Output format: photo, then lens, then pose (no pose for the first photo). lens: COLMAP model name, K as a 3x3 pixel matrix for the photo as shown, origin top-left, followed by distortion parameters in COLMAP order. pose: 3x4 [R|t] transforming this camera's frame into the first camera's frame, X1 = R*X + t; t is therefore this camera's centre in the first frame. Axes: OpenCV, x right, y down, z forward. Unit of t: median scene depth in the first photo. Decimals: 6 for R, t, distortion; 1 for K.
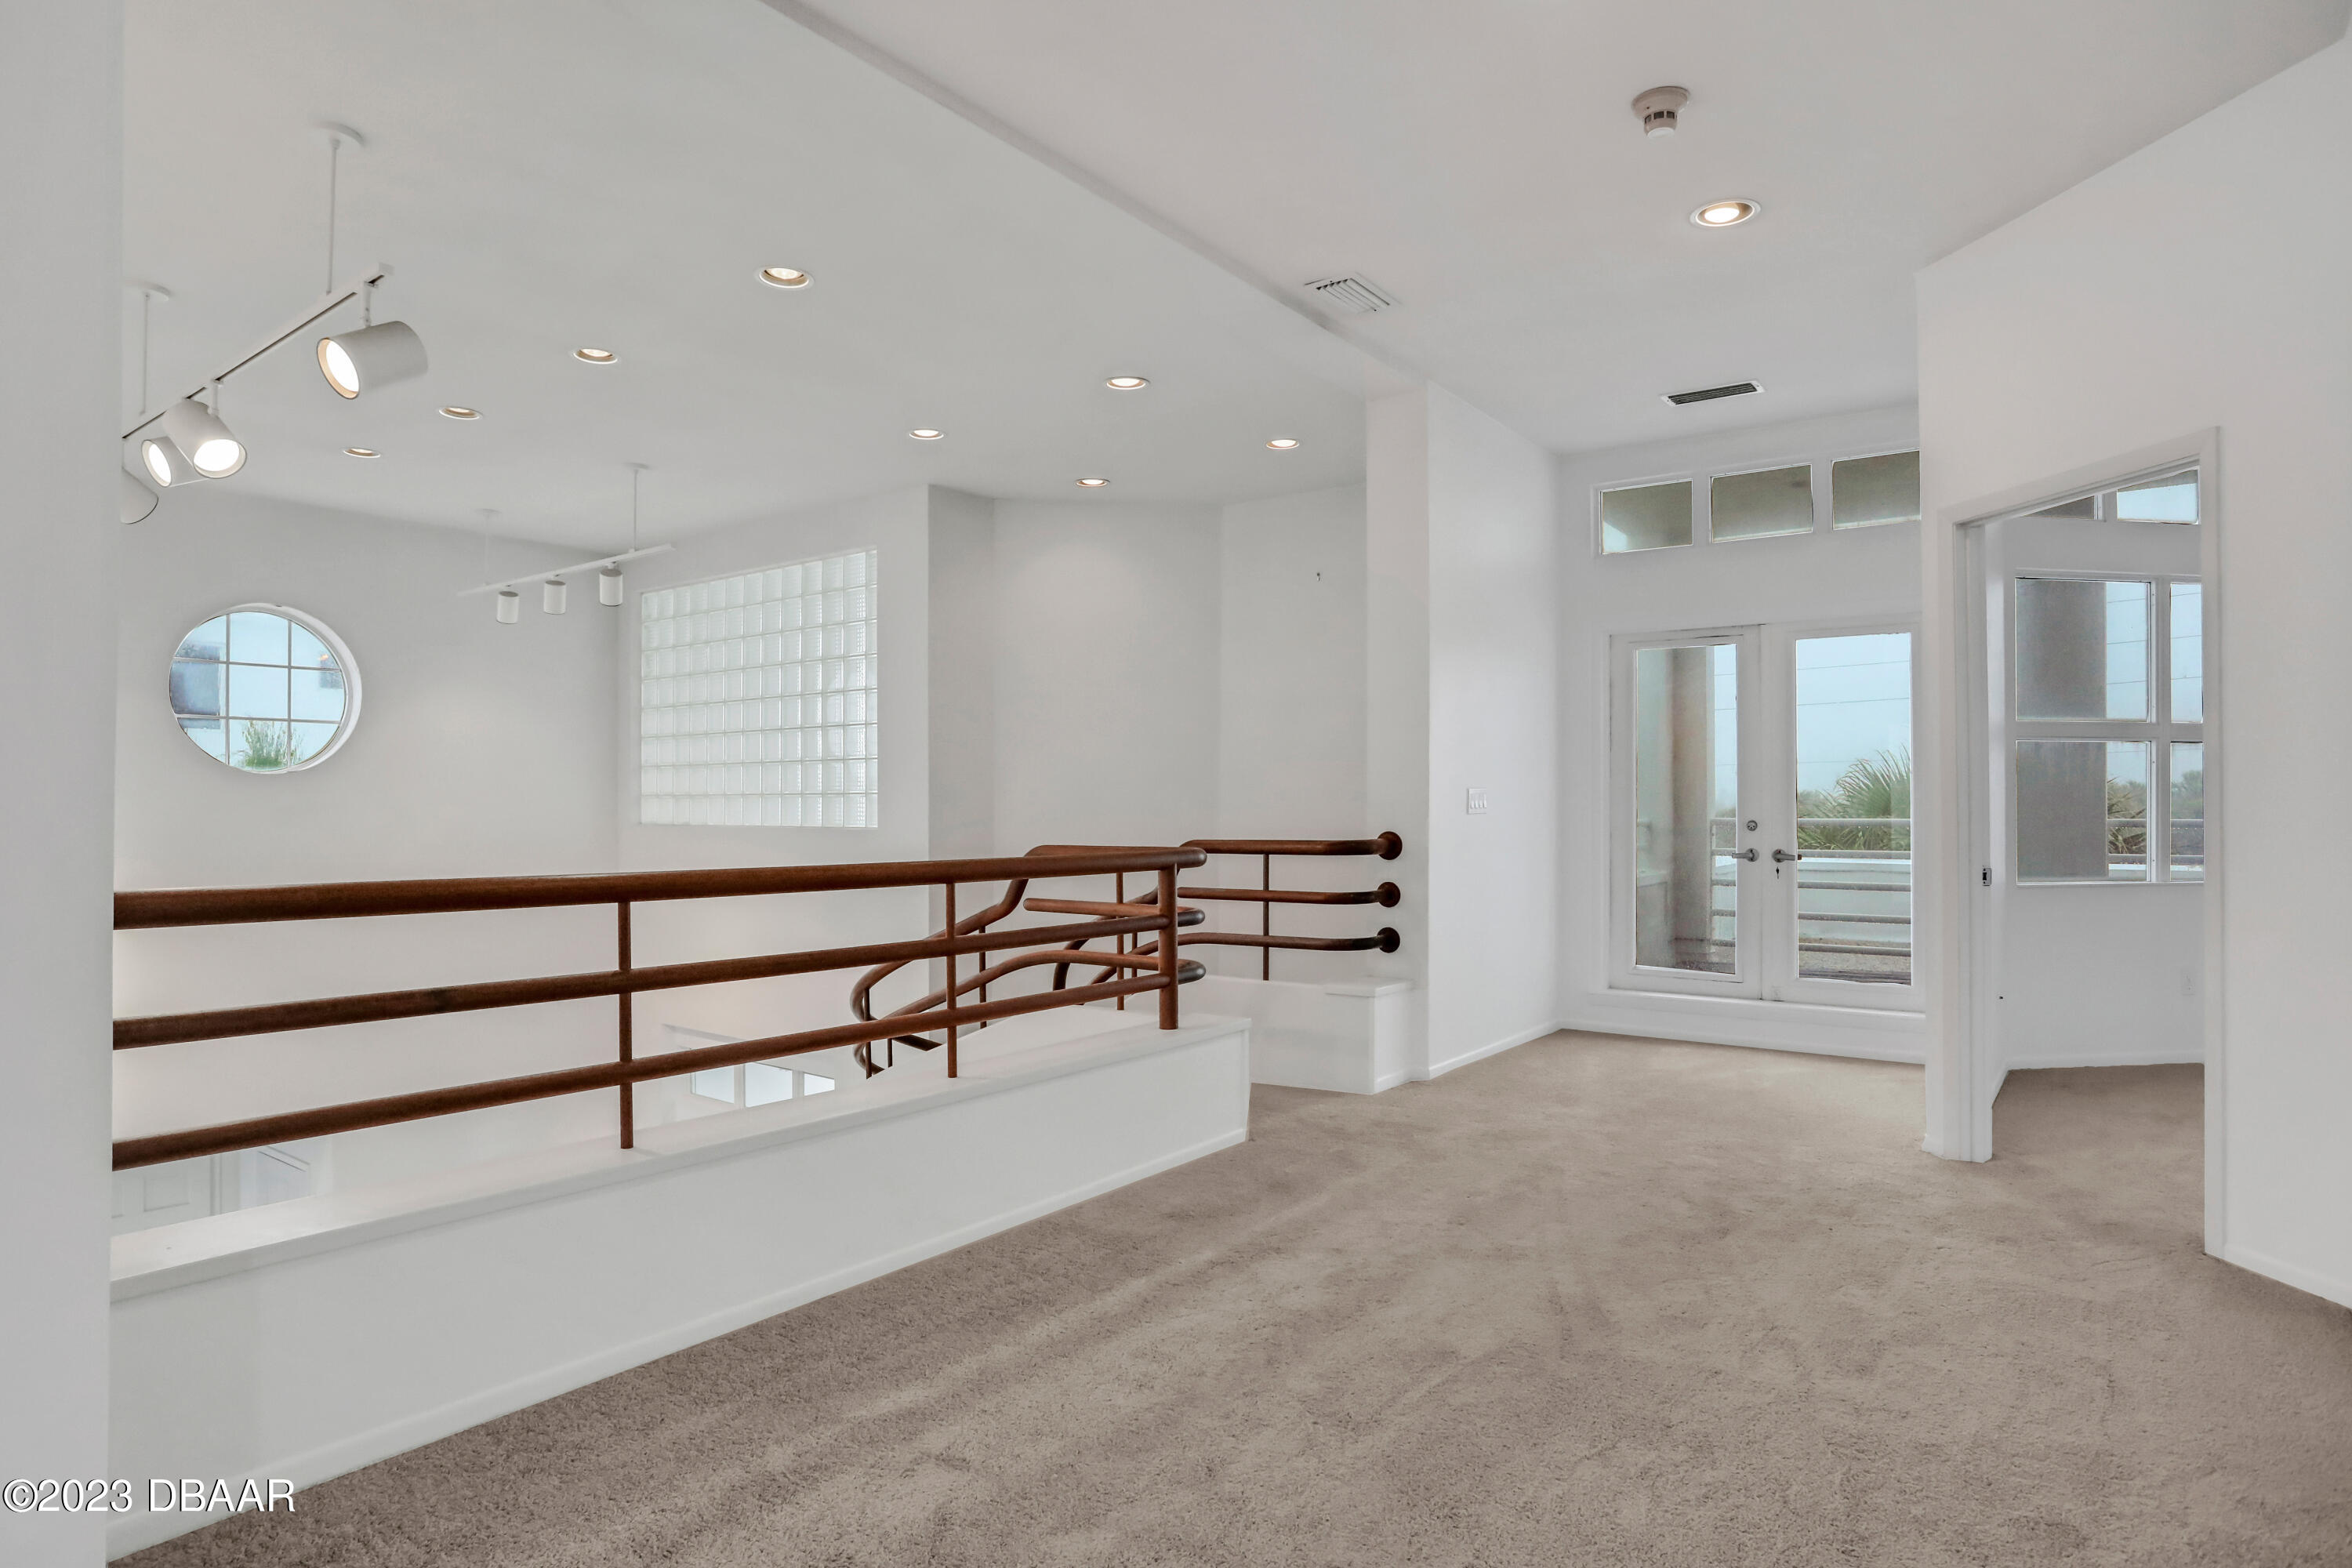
lens RADIAL K [[1315.1, 0, 1165.7], [0, 1315.1, 790.8], [0, 0, 1]] dist [-0.074810, 0.047503]
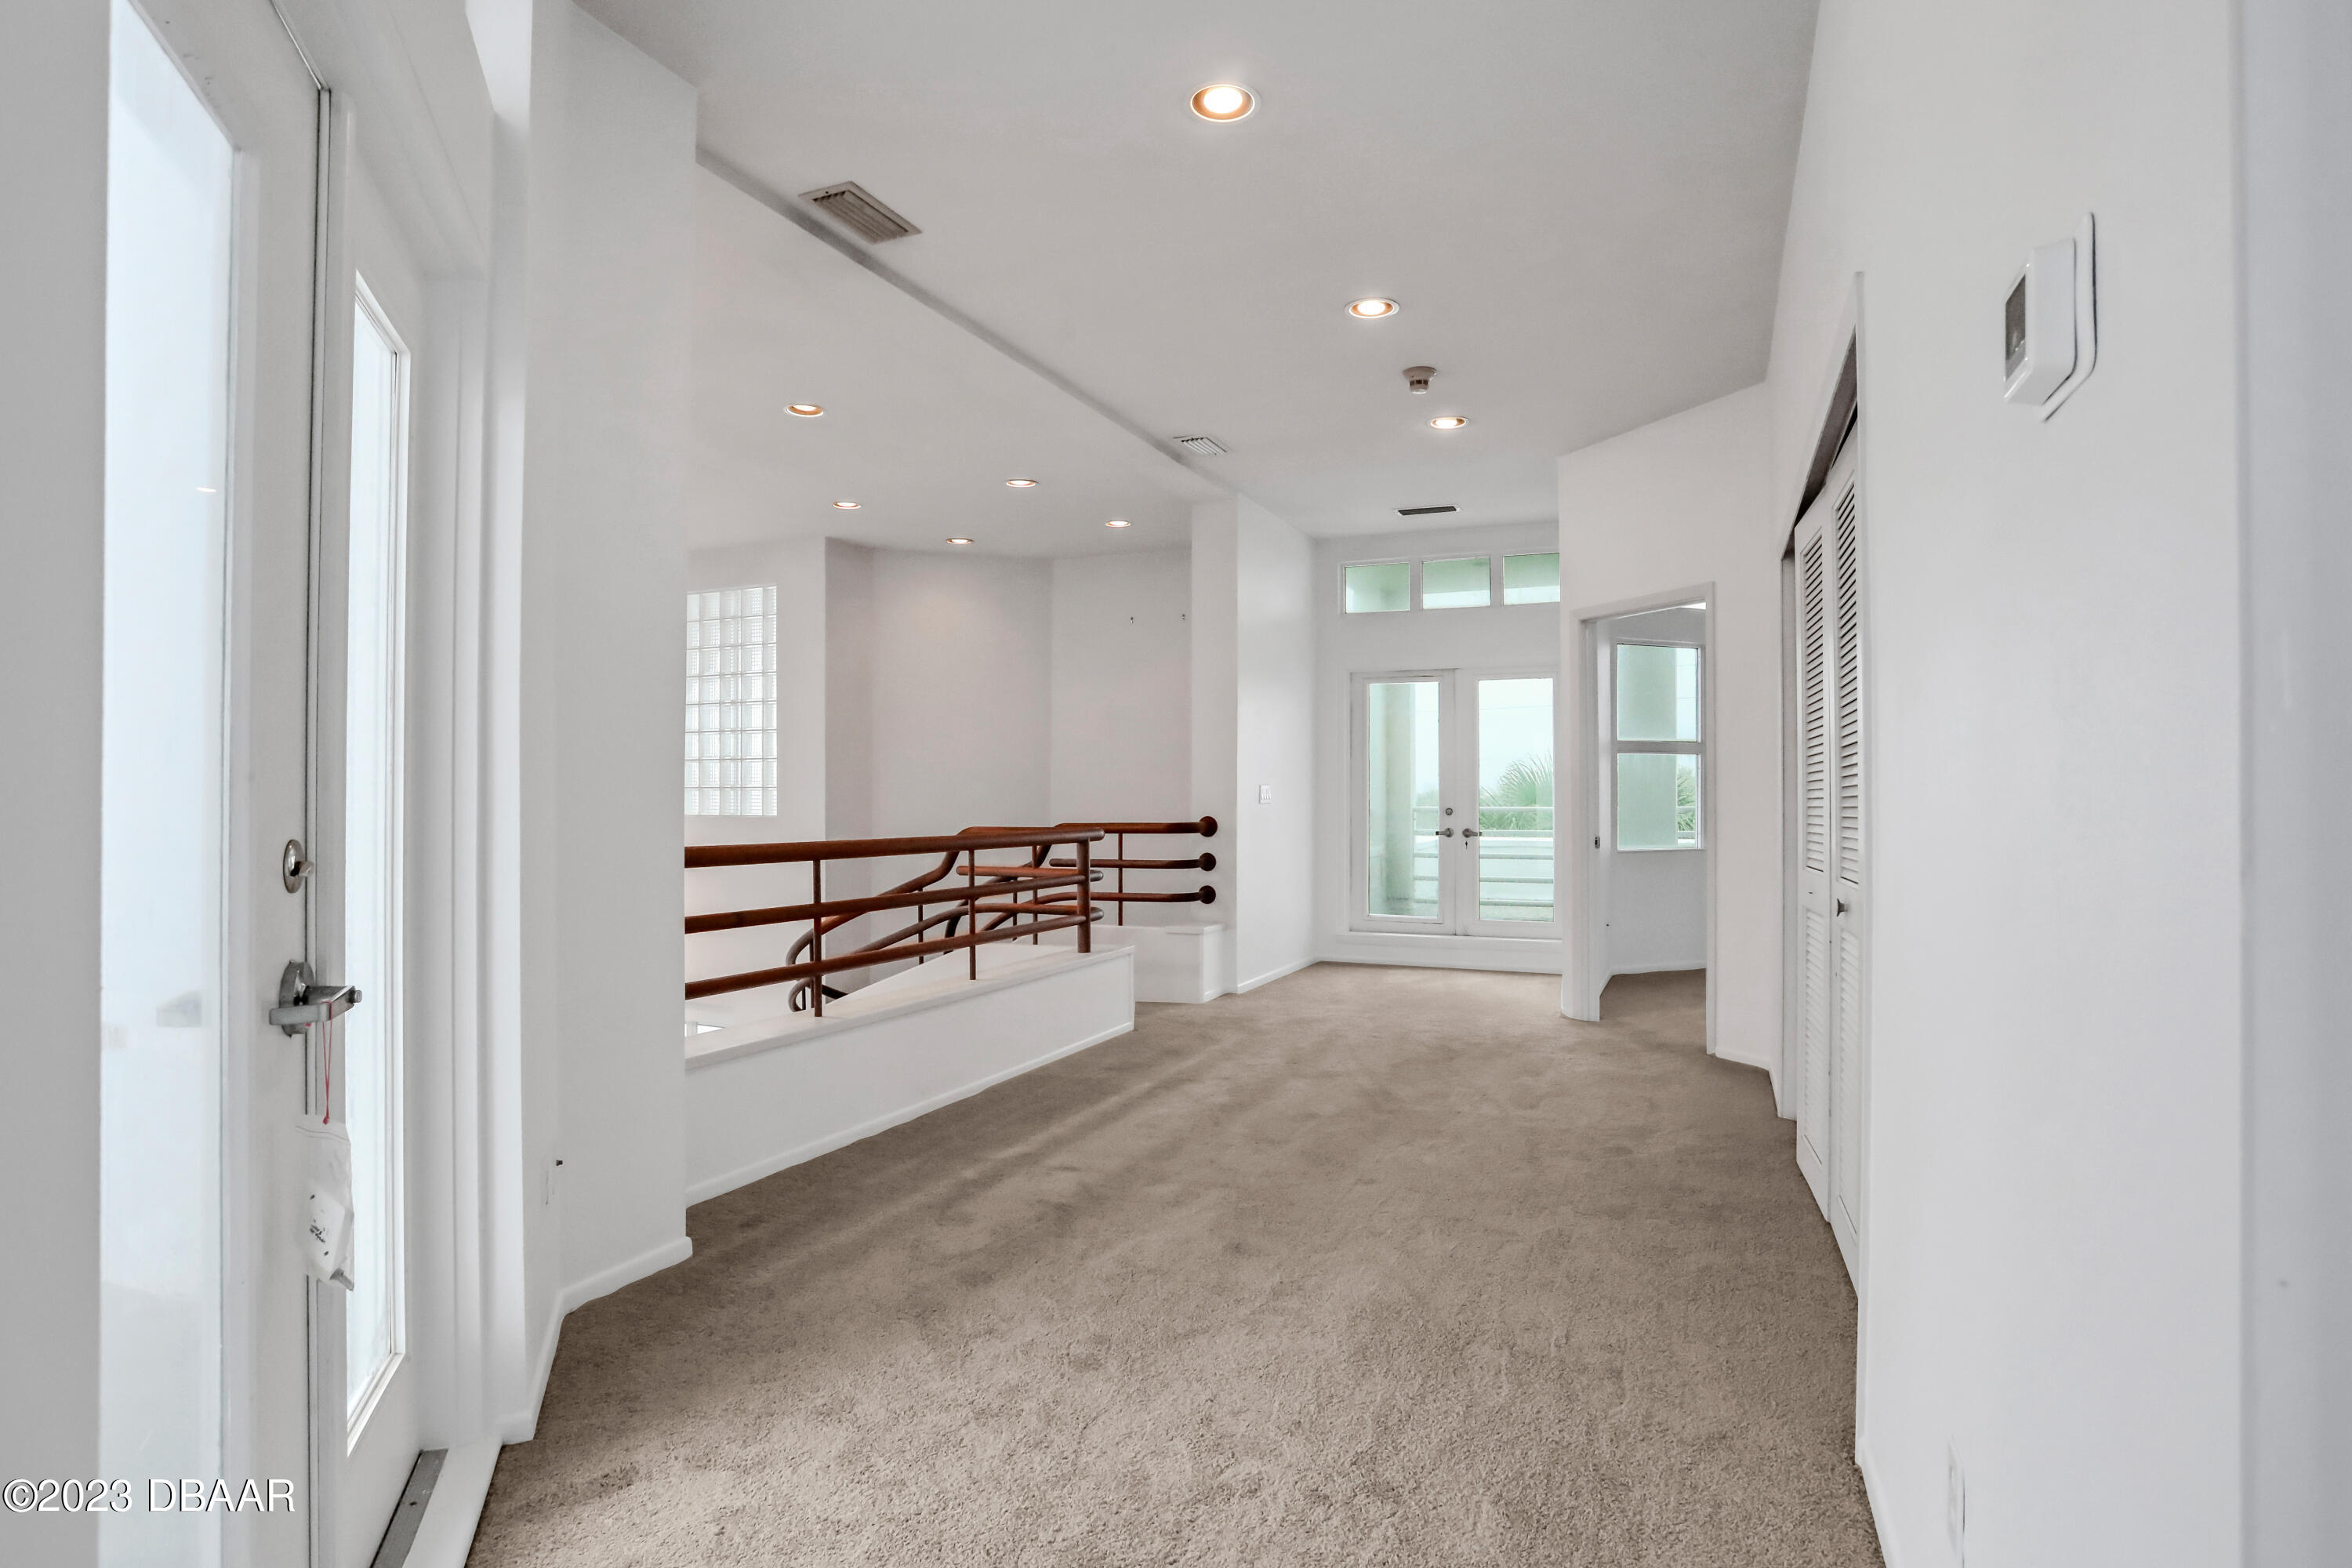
lens RADIAL K [[1317.8, 0, 1154.1], [0, 1317.8, 777.3], [0, 0, 1]] dist [-0.098027, 0.052047]
pose [[0.973248, 0.002756, 0.229741, -0.242578], [-0.002157, 0.999994, -0.002860, -0.007280], [-0.229748, 0.002288, 0.973248, -0.404849]]
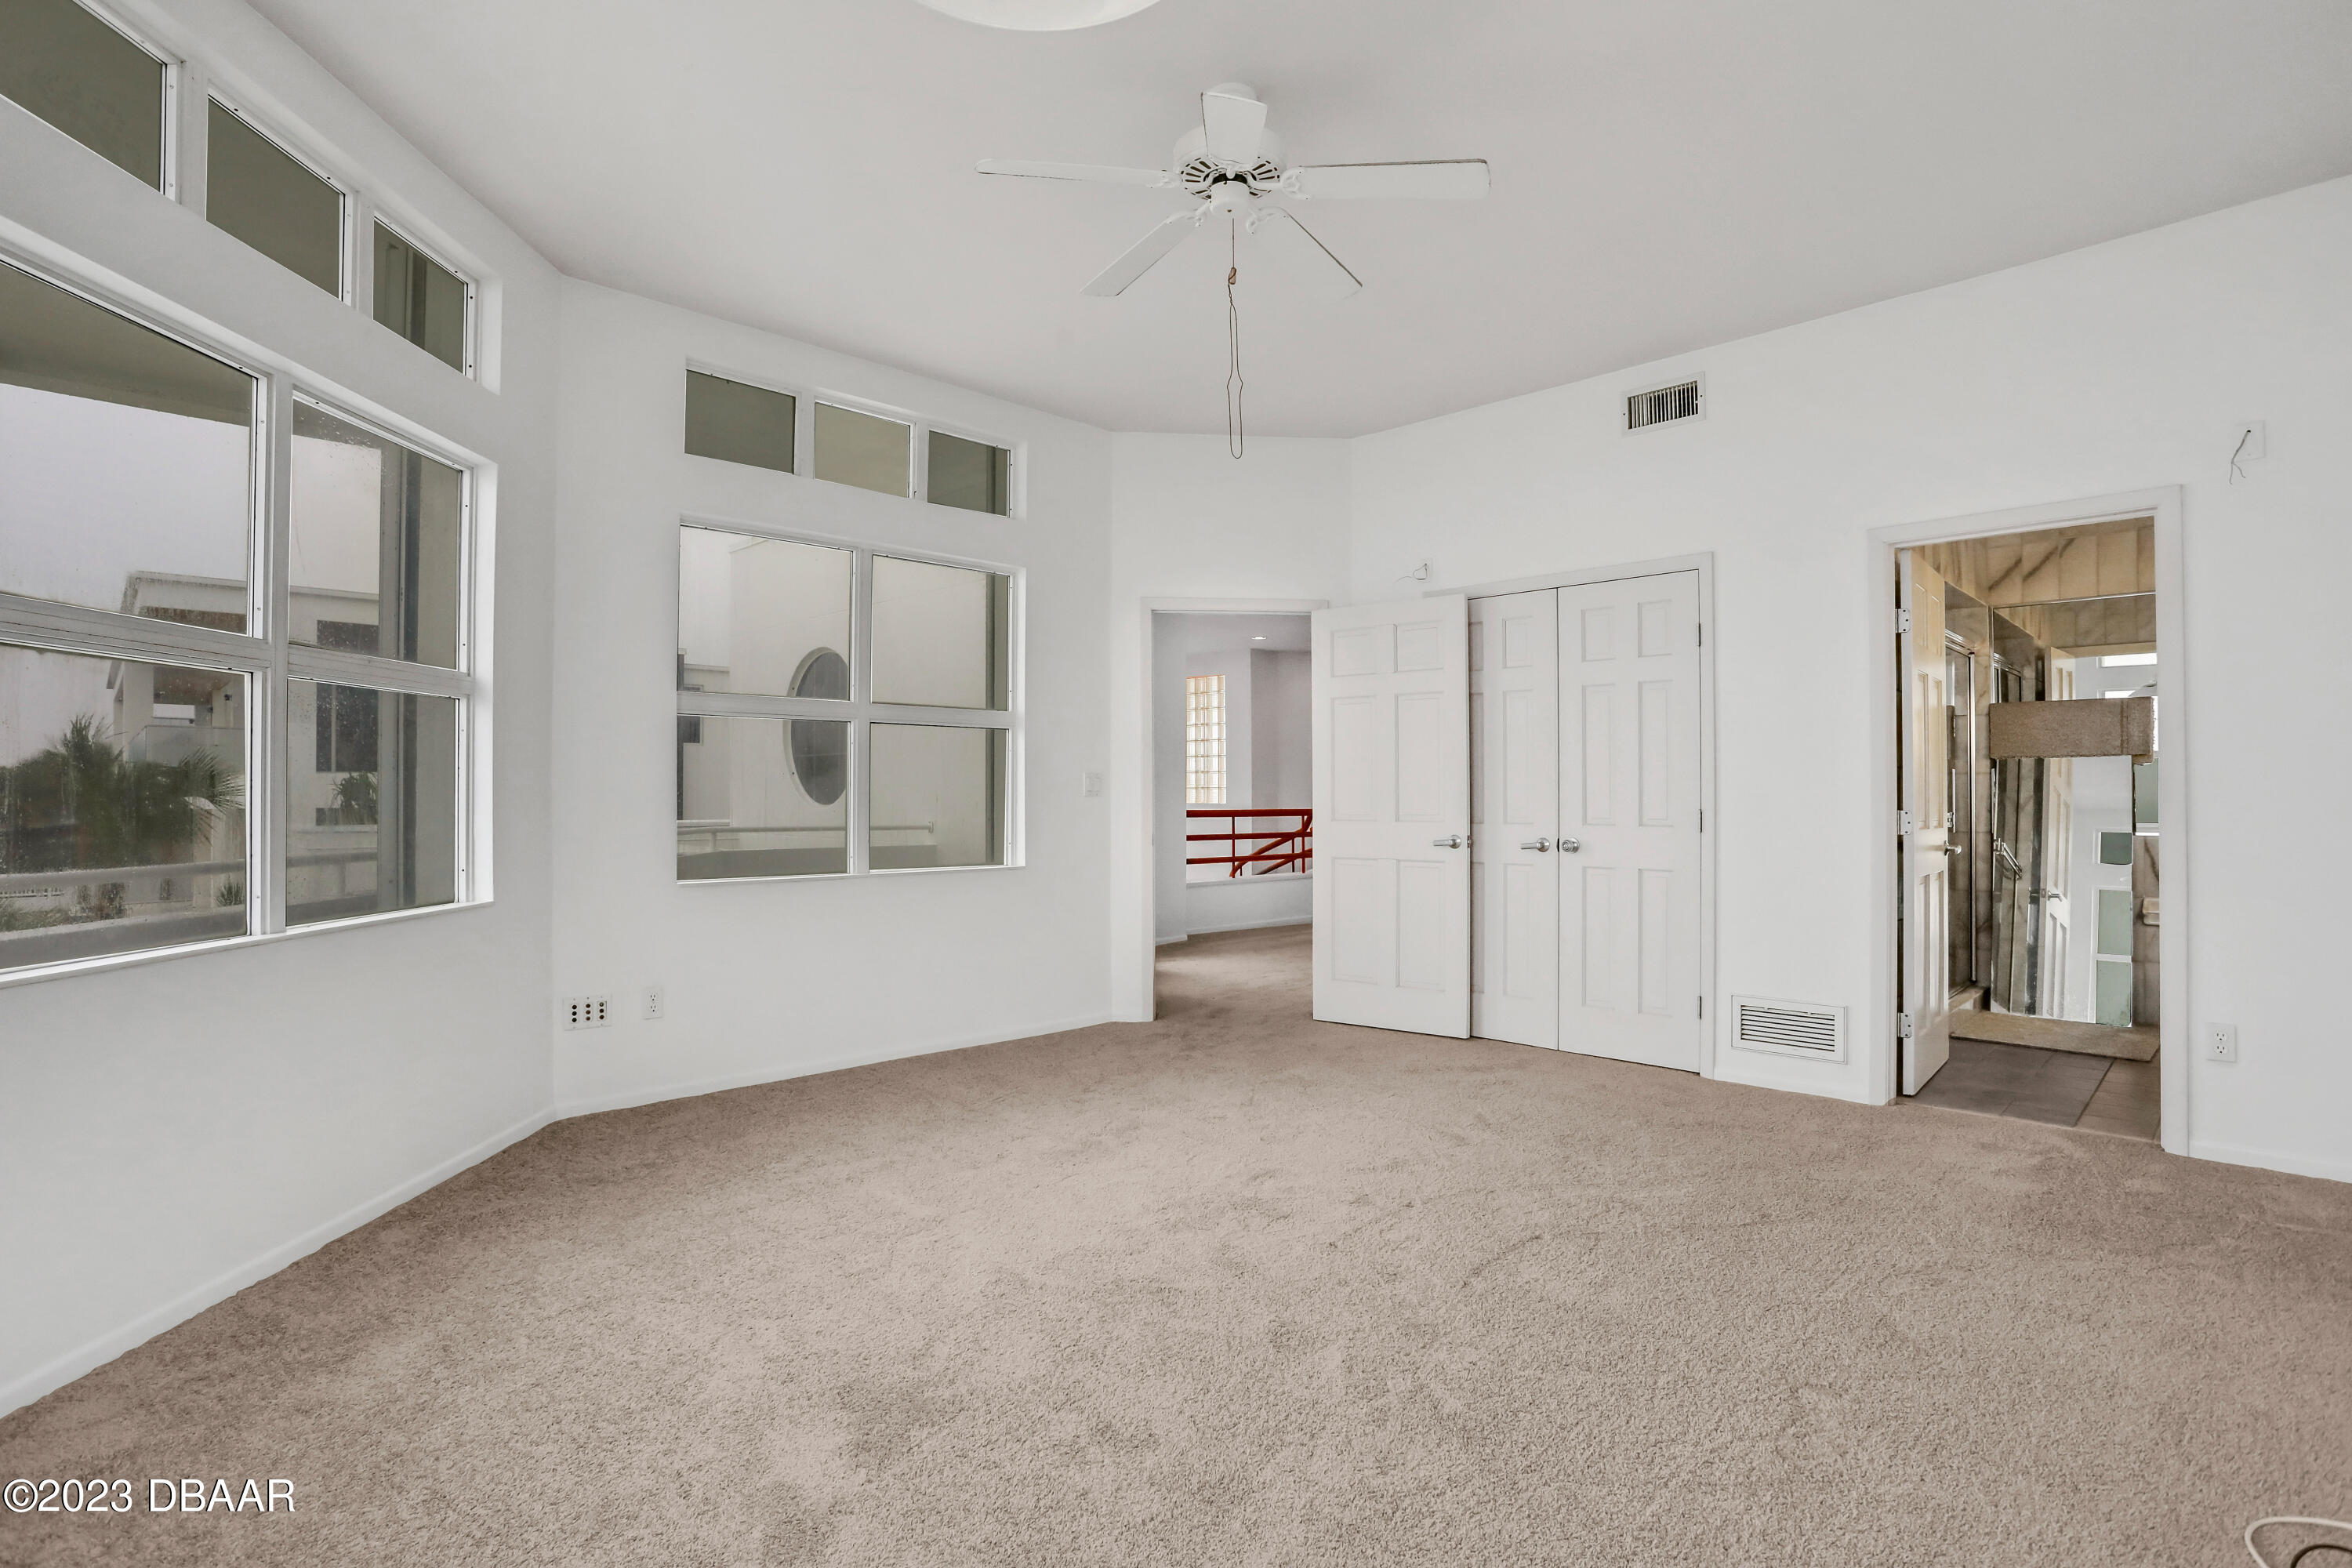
lens RADIAL K [[1317.8, 0, 1154.1], [0, 1317.8, 777.3], [0, 0, 1]] dist [-0.098027, 0.052047]
pose [[0.993254, -0.001456, -0.115949, -0.128179], [0.001380, 0.999999, -0.000734, -0.021568], [0.115950, 0.000569, 0.993255, -1.861431]]
